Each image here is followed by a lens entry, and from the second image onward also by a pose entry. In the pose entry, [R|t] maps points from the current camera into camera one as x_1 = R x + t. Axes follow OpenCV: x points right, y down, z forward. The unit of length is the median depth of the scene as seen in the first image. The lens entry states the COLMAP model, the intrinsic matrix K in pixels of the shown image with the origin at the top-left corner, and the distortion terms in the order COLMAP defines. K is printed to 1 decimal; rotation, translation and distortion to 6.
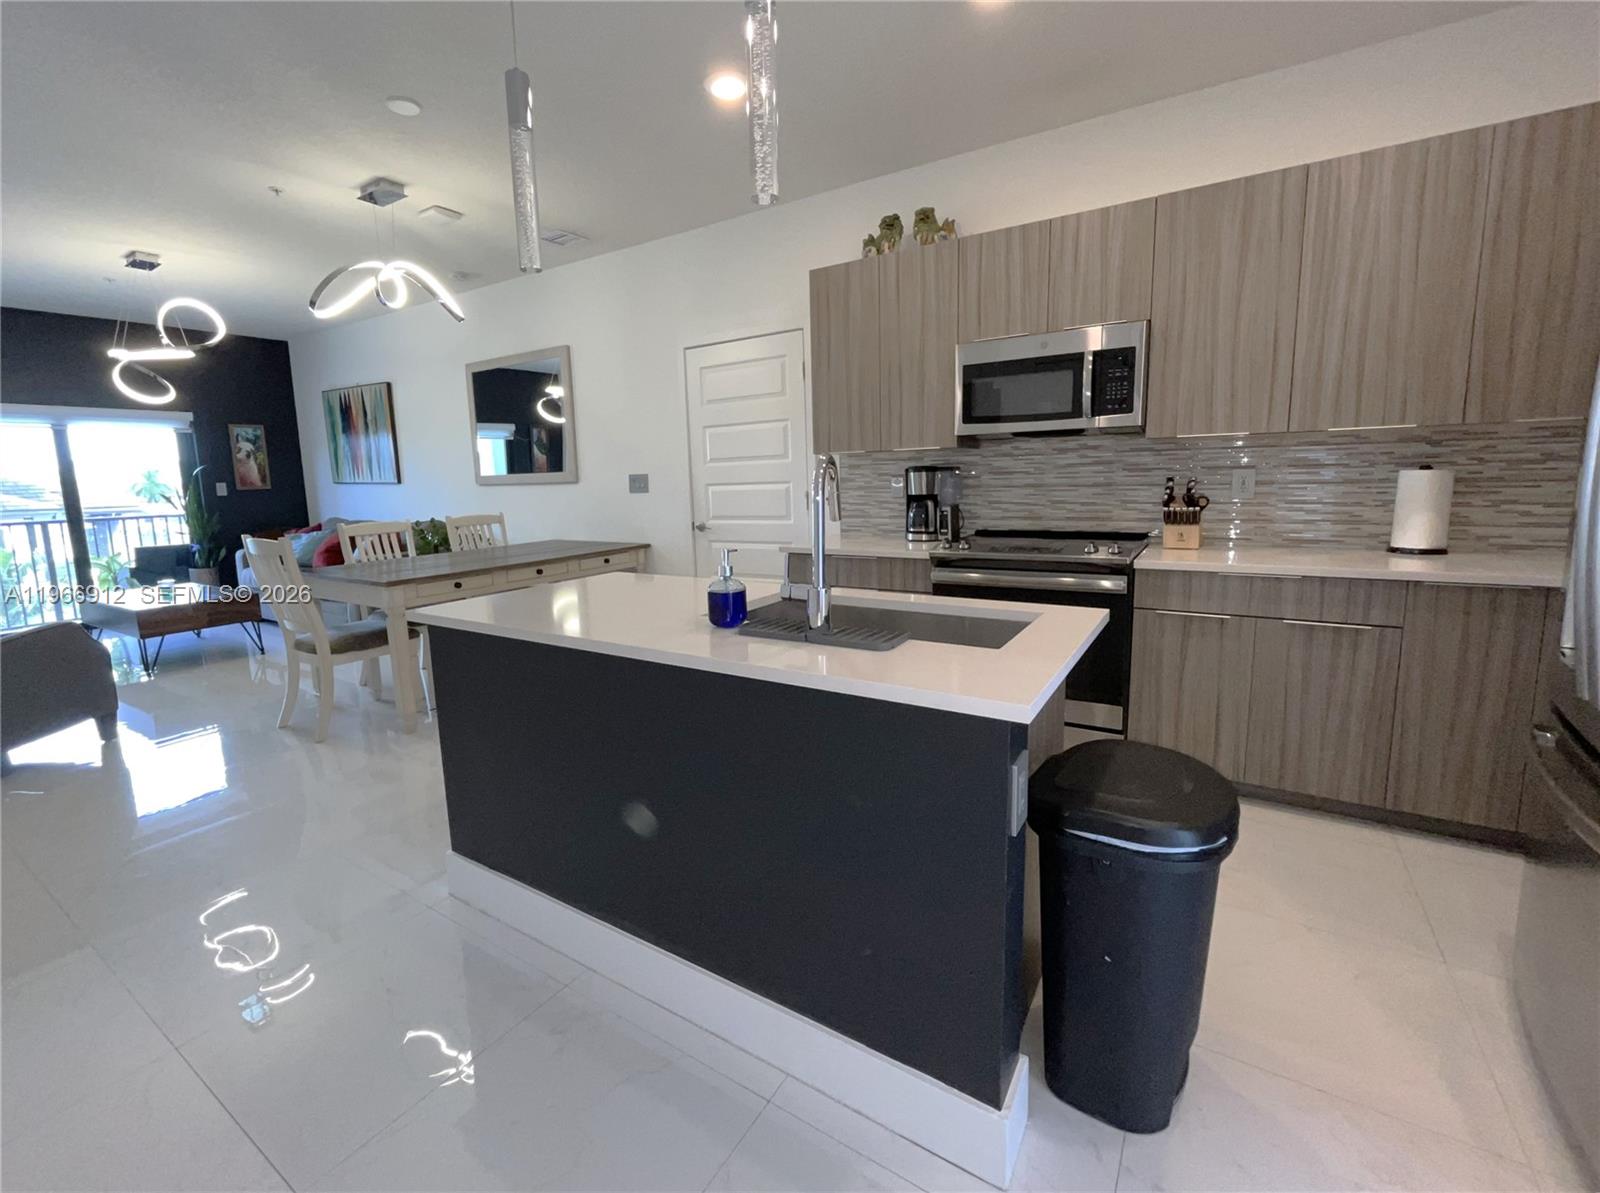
lens RADIAL K [[683.2, 0, 778.3], [0, 683.2, 567.0], [0, 0, 1]] dist [0.000950, -0.000067]
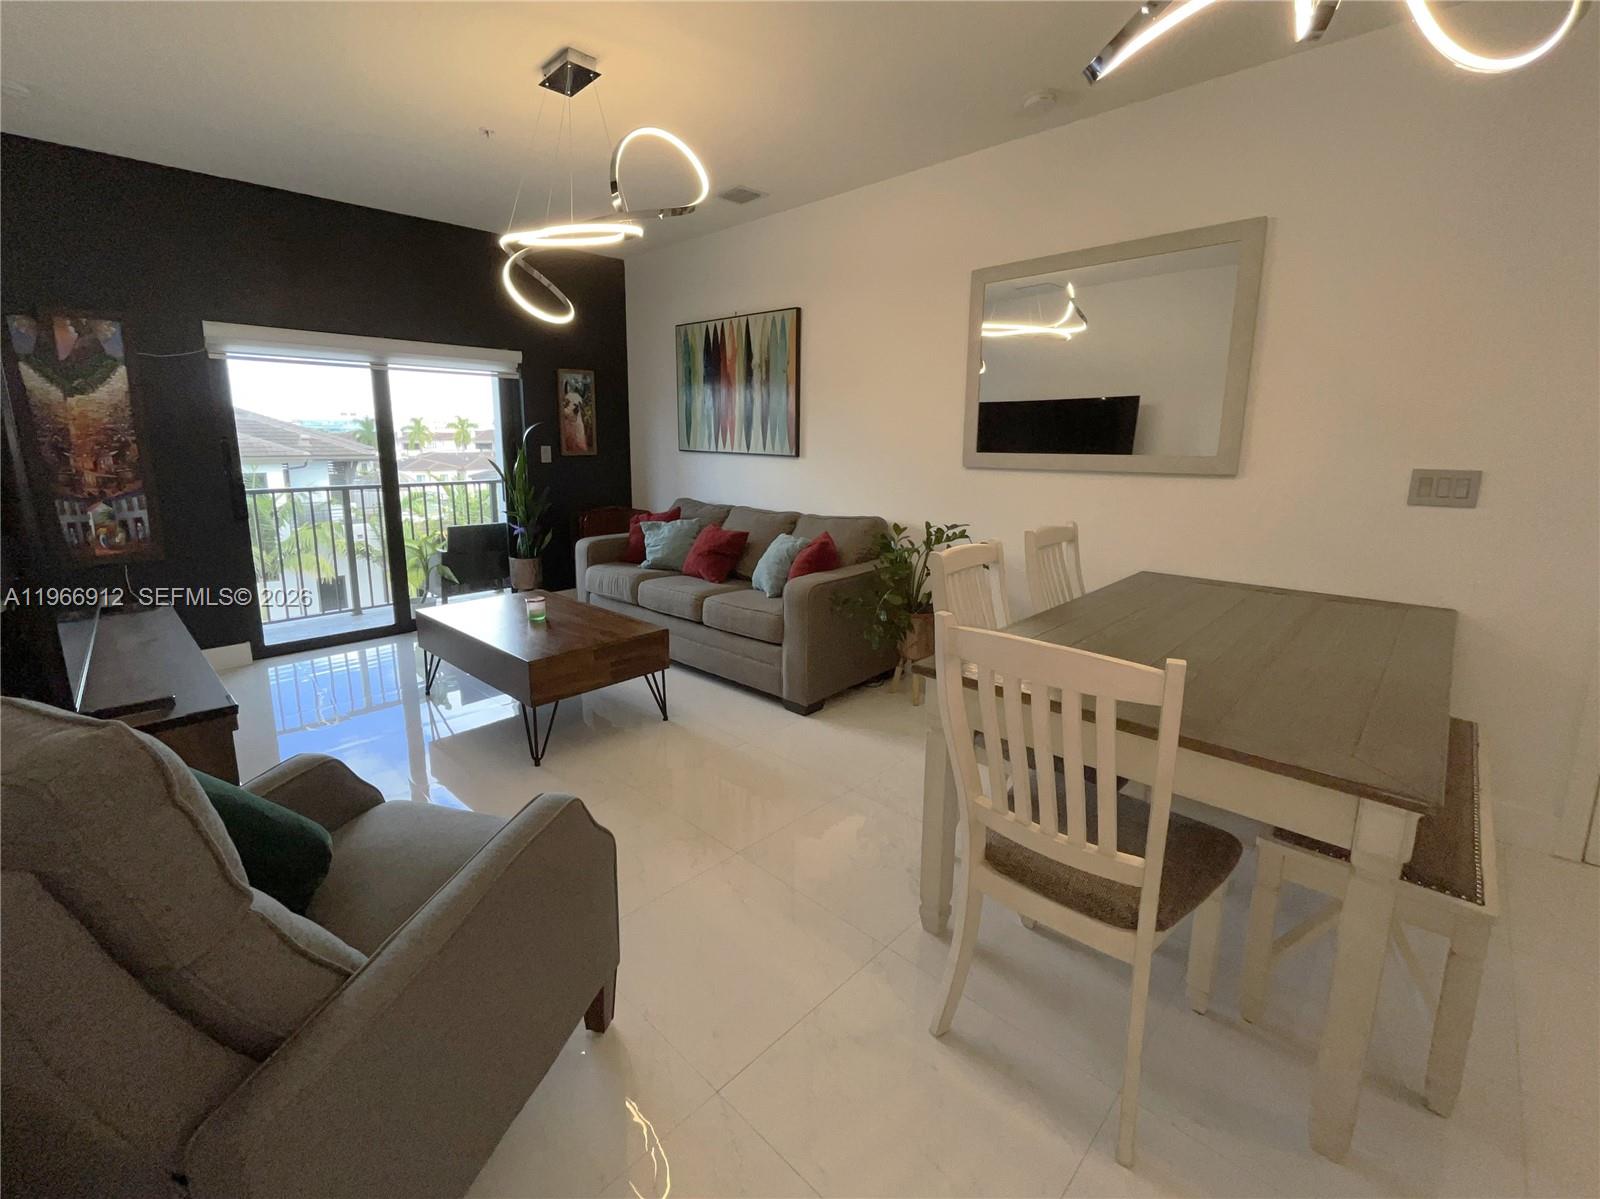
lens RADIAL K [[687.0, 0, 798.7], [0, 687.0, 554.2], [0, 0, 1]] dist [-0.002518, -0.000200]
pose [[0.982570, 0.060869, -0.175643, -0.404265], [-0.055435, 0.997825, 0.035681, -0.046208], [0.177433, -0.025322, 0.983807, 0.298167]]
